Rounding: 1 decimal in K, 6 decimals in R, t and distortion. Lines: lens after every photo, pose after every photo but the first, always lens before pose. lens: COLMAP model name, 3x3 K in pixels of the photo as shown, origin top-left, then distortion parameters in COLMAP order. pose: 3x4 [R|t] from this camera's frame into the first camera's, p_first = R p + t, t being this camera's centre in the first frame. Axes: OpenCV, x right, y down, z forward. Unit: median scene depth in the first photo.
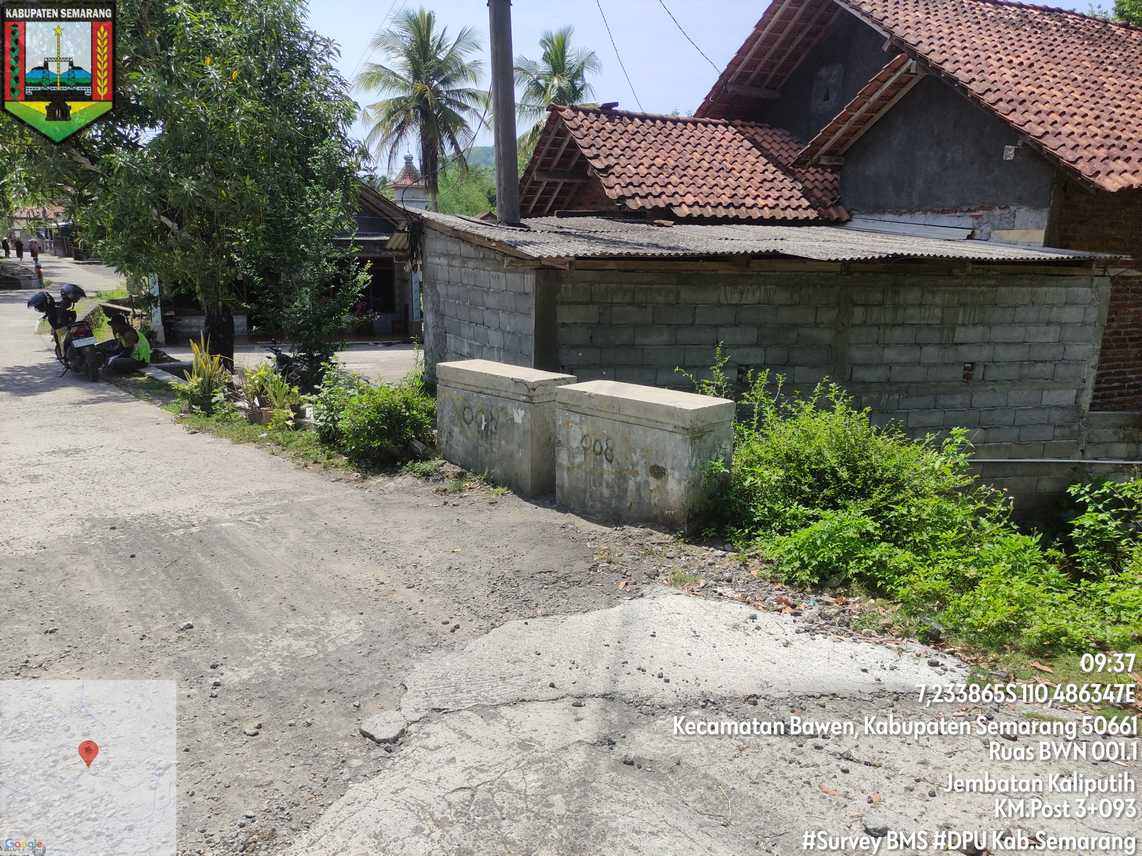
lens RADIAL K [[842.6, 0, 574.4], [0, 842.6, 424.5], [0, 0, 1]] dist [0.056079, -0.055364]
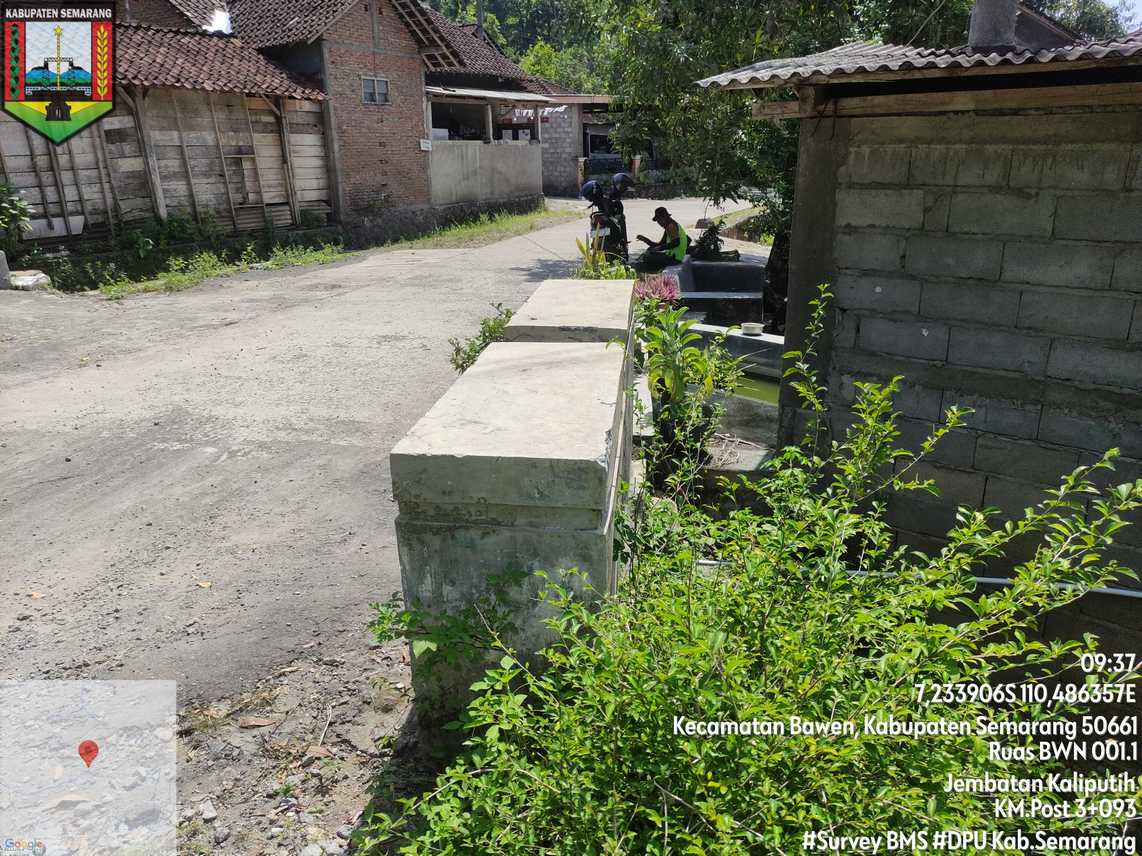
lens RADIAL K [[842.6, 0, 572.0], [0, 842.6, 429.3], [0, 0, 1]] dist [0.056079, -0.055364]
pose [[0.621204, 0.223369, -0.751141, 0.288264], [-0.136439, 0.974705, 0.177014, -0.064930], [0.771680, -0.007477, 0.635967, 0.516079]]
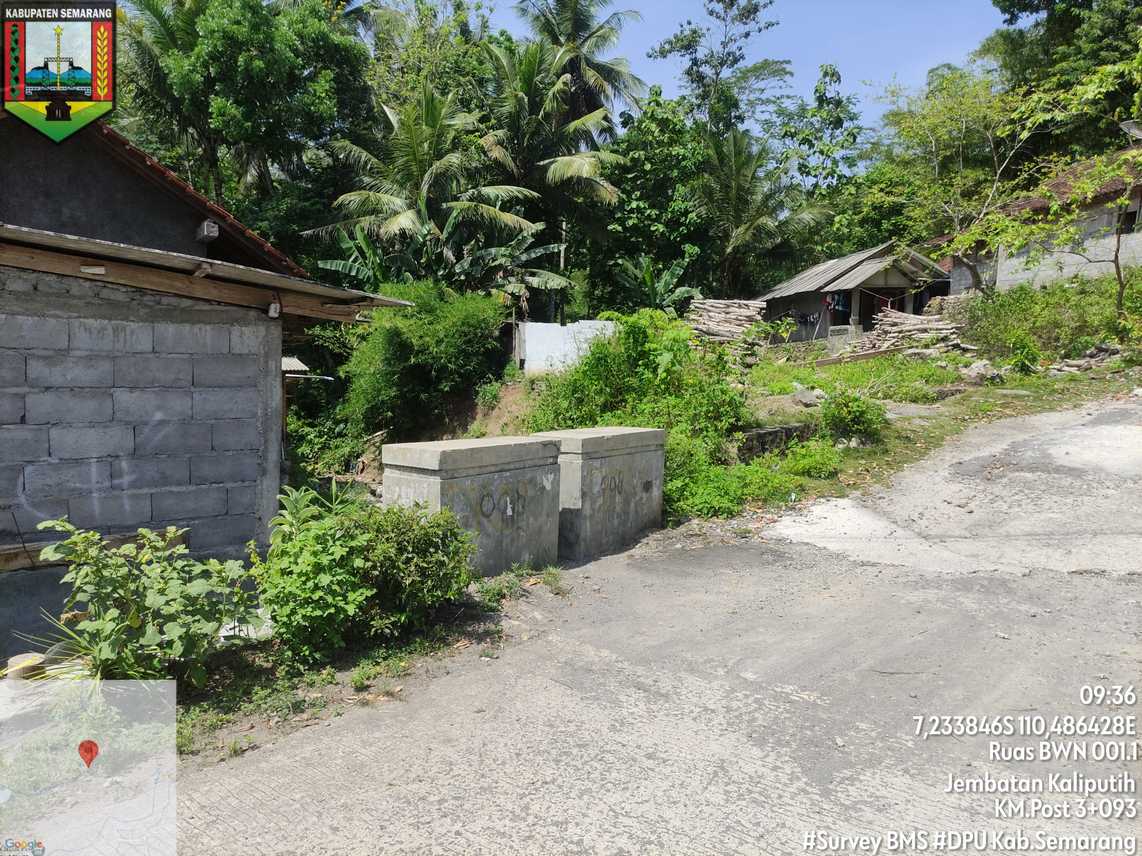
lens RADIAL K [[842.6, 0, 568.7], [0, 842.6, 428.8], [0, 0, 1]] dist [0.056079, -0.055364]
pose [[-0.144302, -0.092363, 0.985214, -0.723681], [0.179952, 0.976583, 0.117911, -0.127654], [-0.973033, 0.194306, -0.124302, 0.820852]]
